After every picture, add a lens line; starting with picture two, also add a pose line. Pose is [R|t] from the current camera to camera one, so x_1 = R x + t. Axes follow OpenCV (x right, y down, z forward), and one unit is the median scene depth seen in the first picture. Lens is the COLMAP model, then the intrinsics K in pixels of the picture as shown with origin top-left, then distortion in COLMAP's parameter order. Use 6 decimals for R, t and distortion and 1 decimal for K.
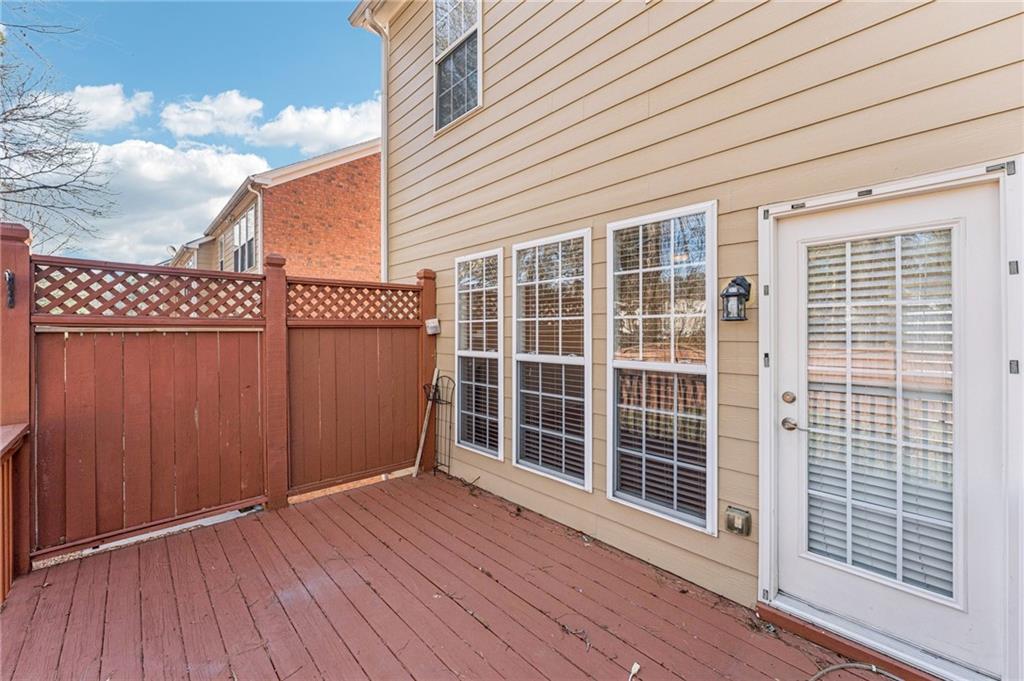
lens RADIAL K [[426.5, 0, 513.5], [0, 426.5, 327.3], [0, 0, 1]] dist [0.012784, -0.000136]
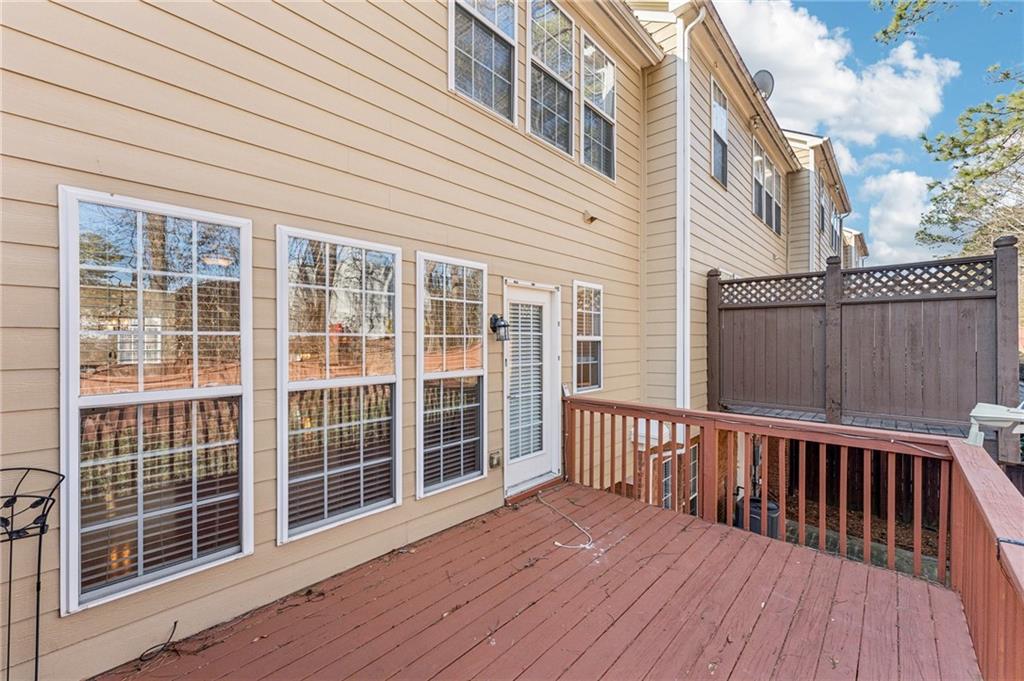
lens RADIAL K [[410.0, 0, 512.0], [0, 410.0, 340.5], [0, 0, 1]] dist [0.000337, -0.000007]
pose [[-0.082177, 0.009084, 0.996576, -0.884312], [-0.002297, 0.999954, -0.009304, -0.000674], [-0.996615, -0.003054, -0.082152, 0.872395]]
